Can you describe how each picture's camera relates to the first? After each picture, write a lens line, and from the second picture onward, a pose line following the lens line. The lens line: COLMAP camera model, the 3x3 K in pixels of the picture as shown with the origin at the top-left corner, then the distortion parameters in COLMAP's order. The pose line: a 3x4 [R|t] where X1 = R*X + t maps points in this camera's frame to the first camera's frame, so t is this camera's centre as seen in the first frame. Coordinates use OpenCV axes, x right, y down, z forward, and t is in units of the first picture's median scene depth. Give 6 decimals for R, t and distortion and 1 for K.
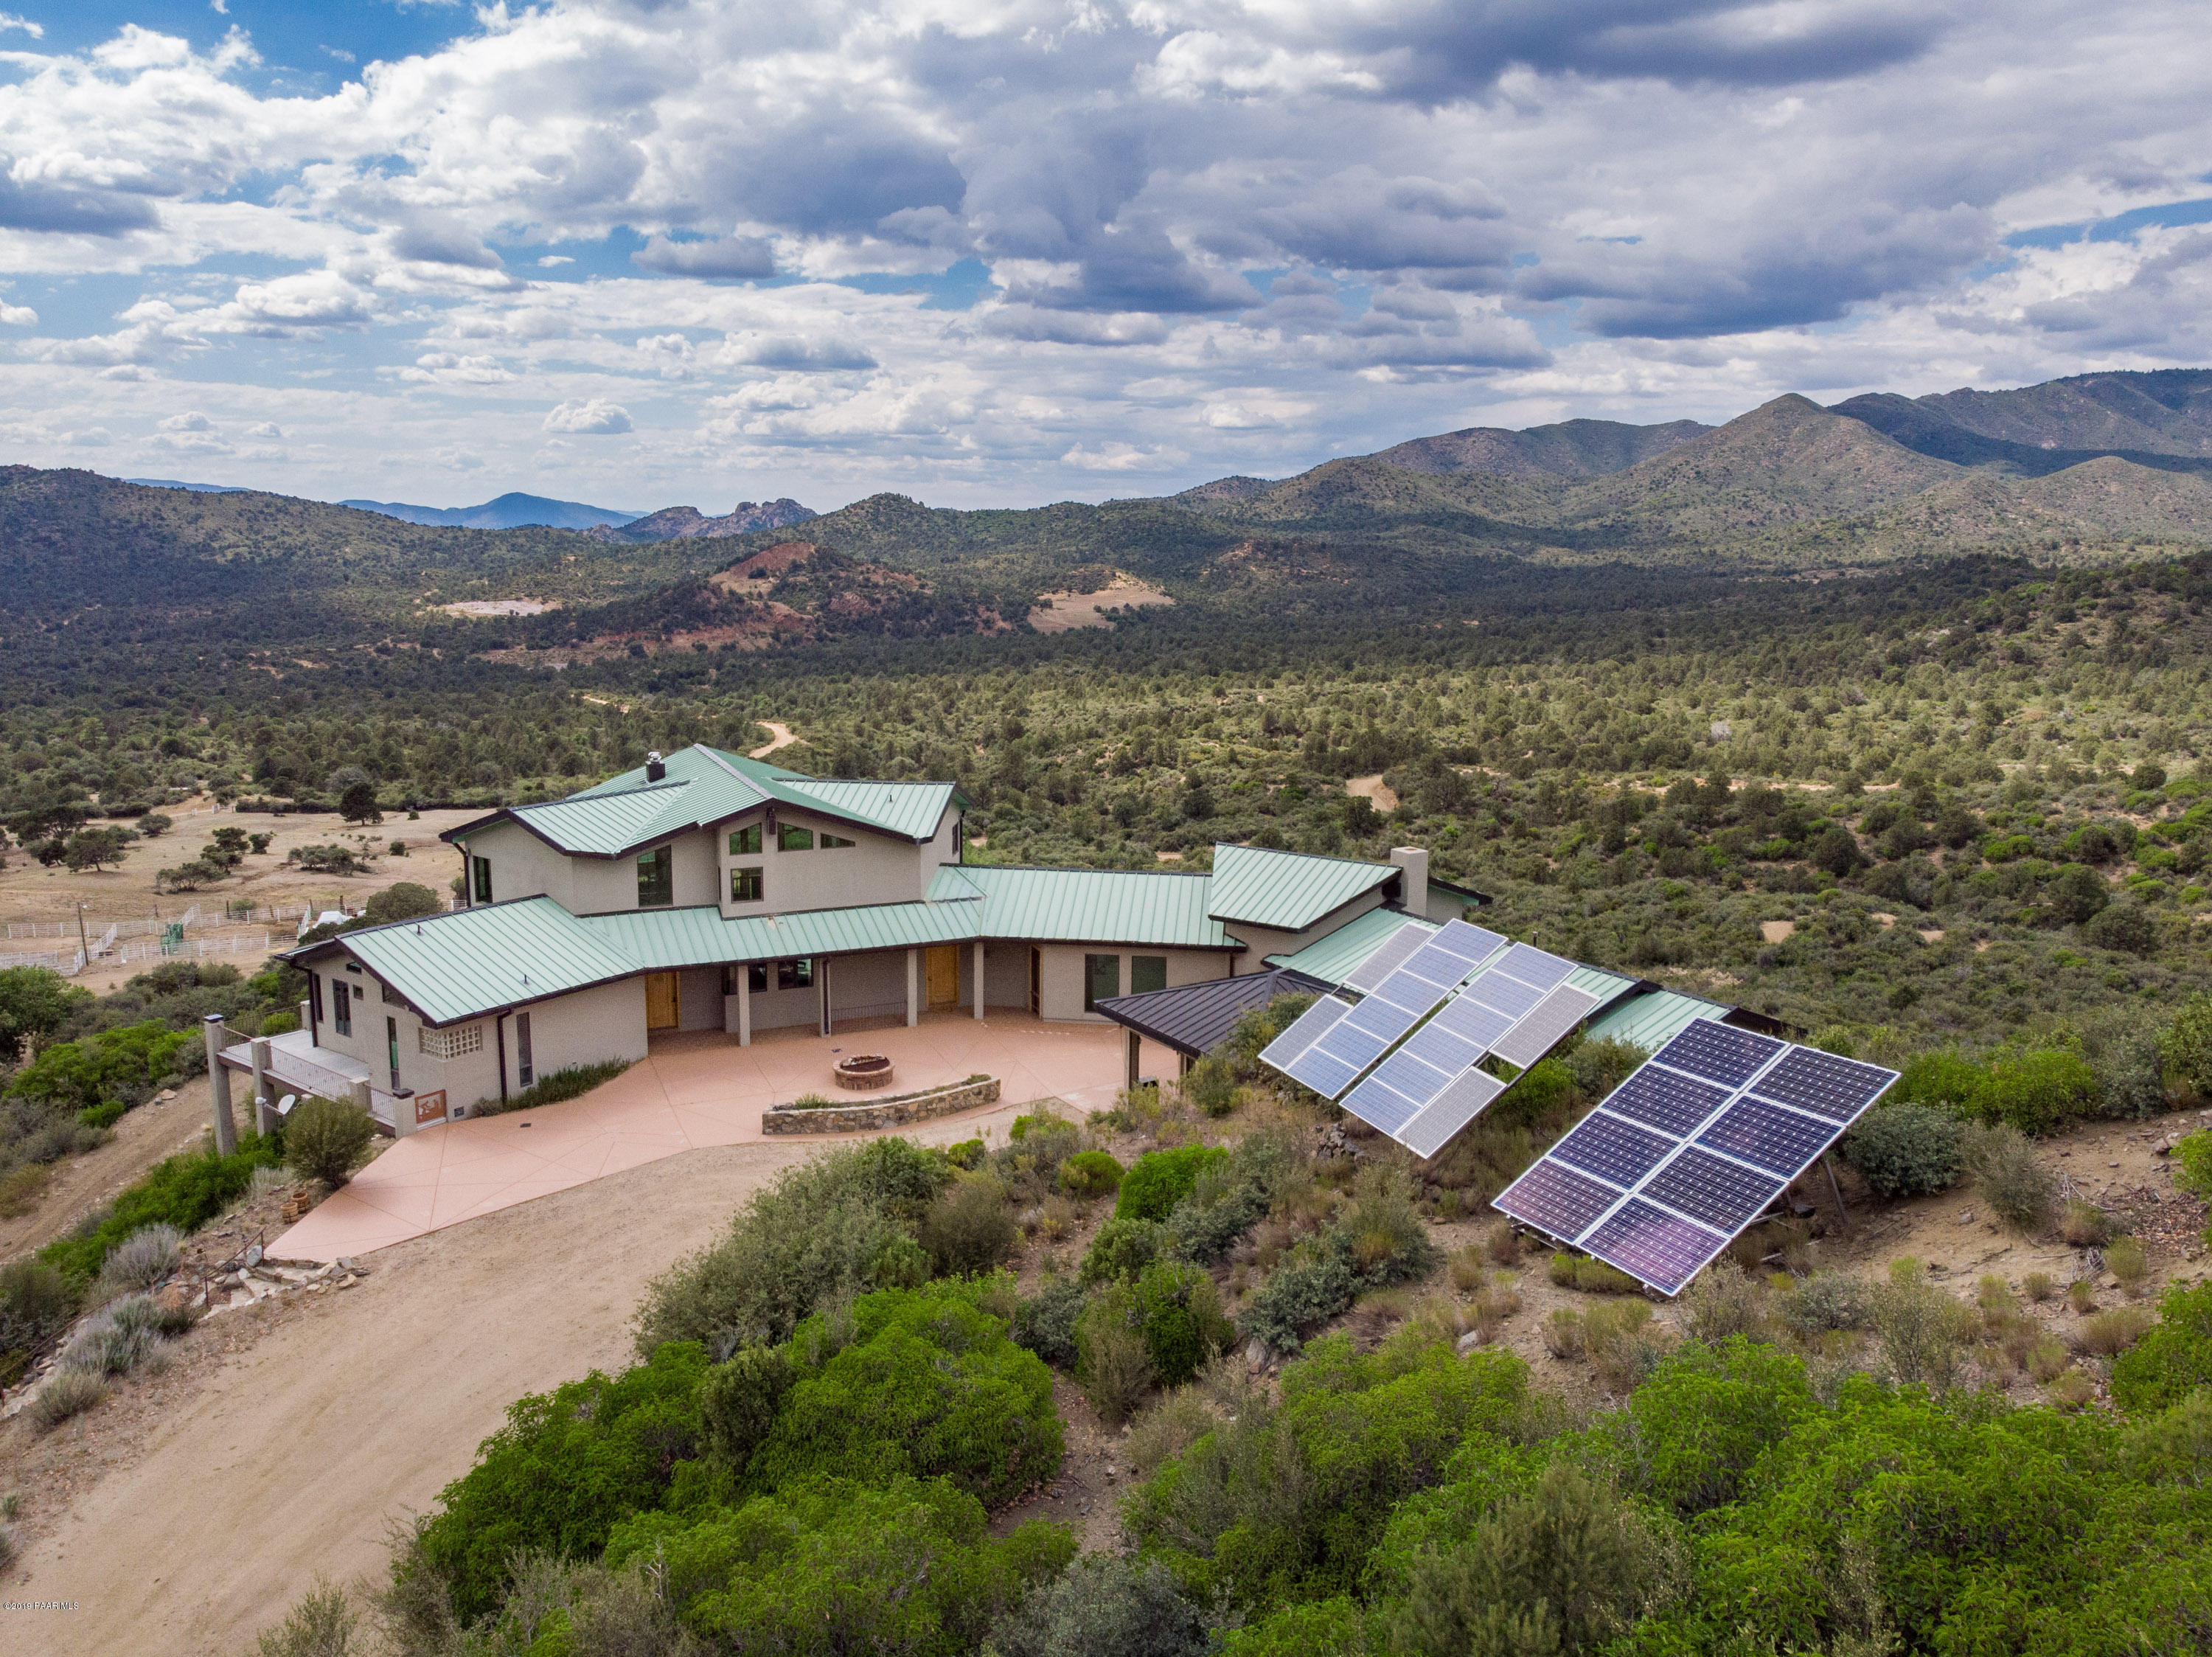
lens RADIAL K [[1636.3, 0, 1110.9], [0, 1636.3, 840.6], [0, 0, 1]] dist [-0.011341, 0.034963]
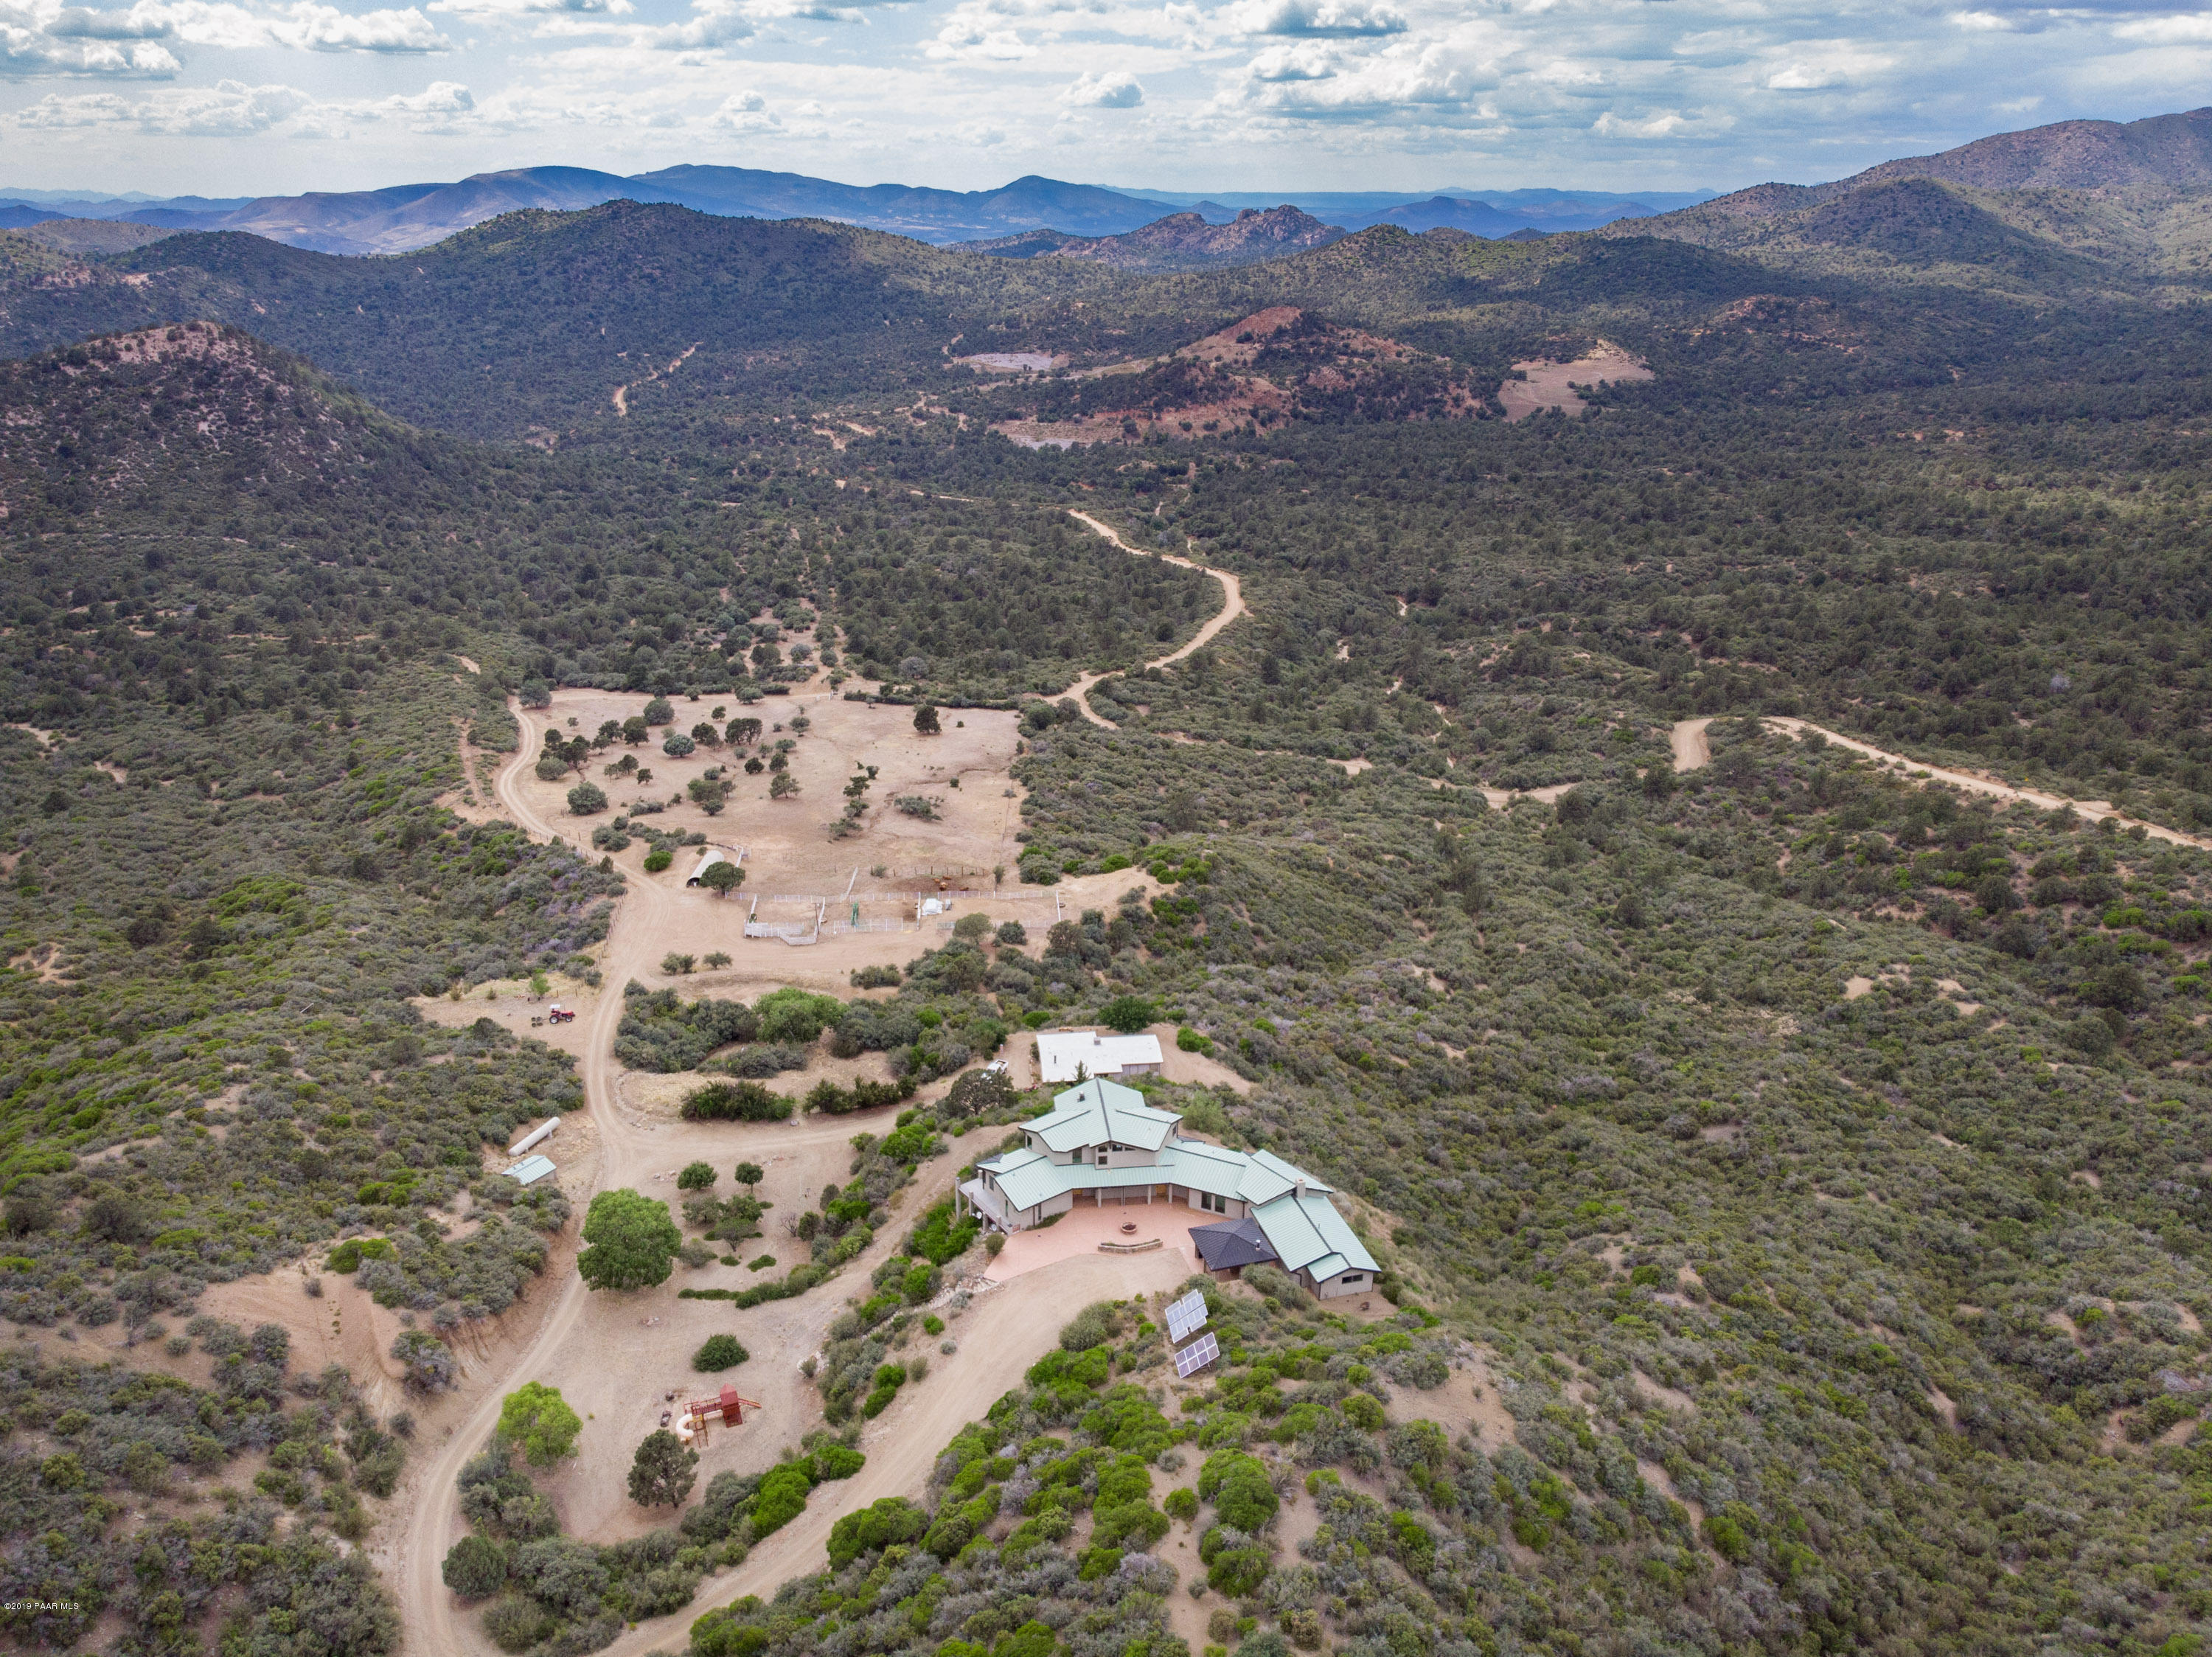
lens RADIAL K [[1636.3, 0, 1110.9], [0, 1636.3, 840.6], [0, 0, 1]] dist [-0.011341, 0.034963]
pose [[0.956135, 0.105616, -0.273224, 0.107505], [-0.051336, 0.978719, 0.198680, -0.215243], [0.288393, -0.175939, 0.941209, -0.342838]]
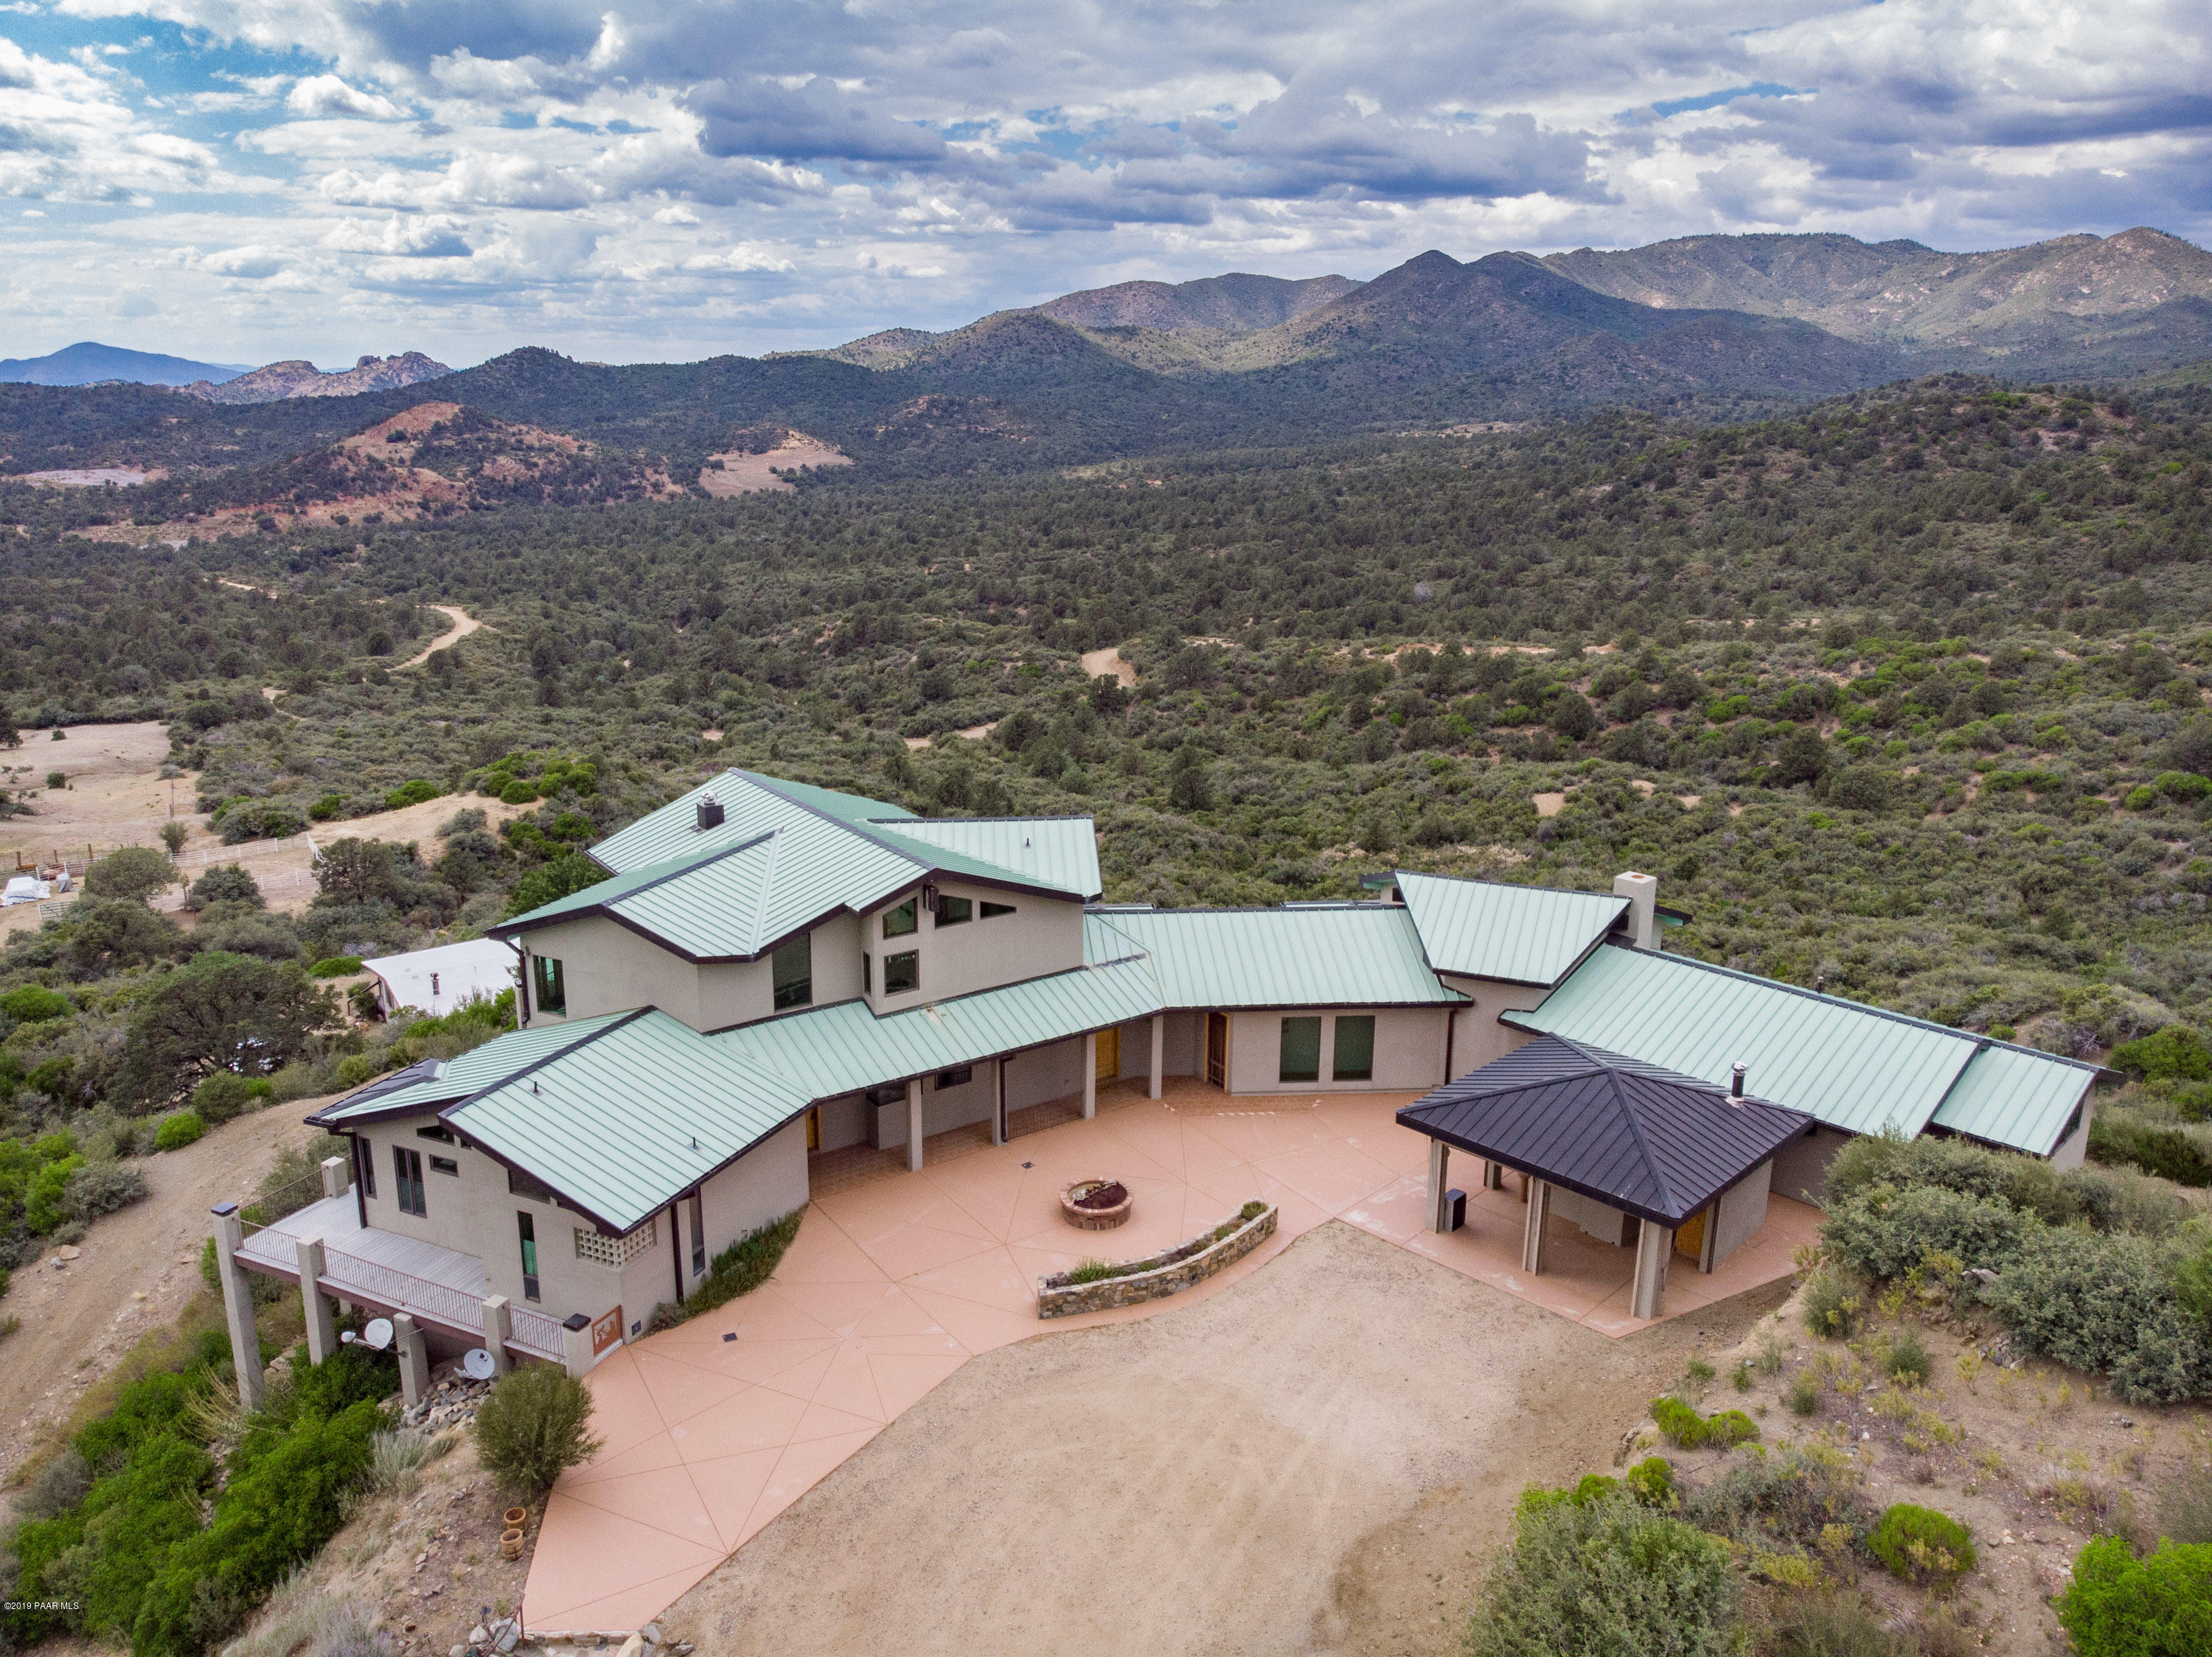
lens RADIAL K [[1618.8, 0, 1097.9], [0, 1618.8, 823.6], [0, 0, 1]] dist [0.003471, 0.006836]
pose [[0.980573, -0.053617, 0.188687, -0.045744], [0.038750, 0.995910, 0.081616, -0.018242], [-0.192291, -0.072718, 0.978640, 0.032491]]
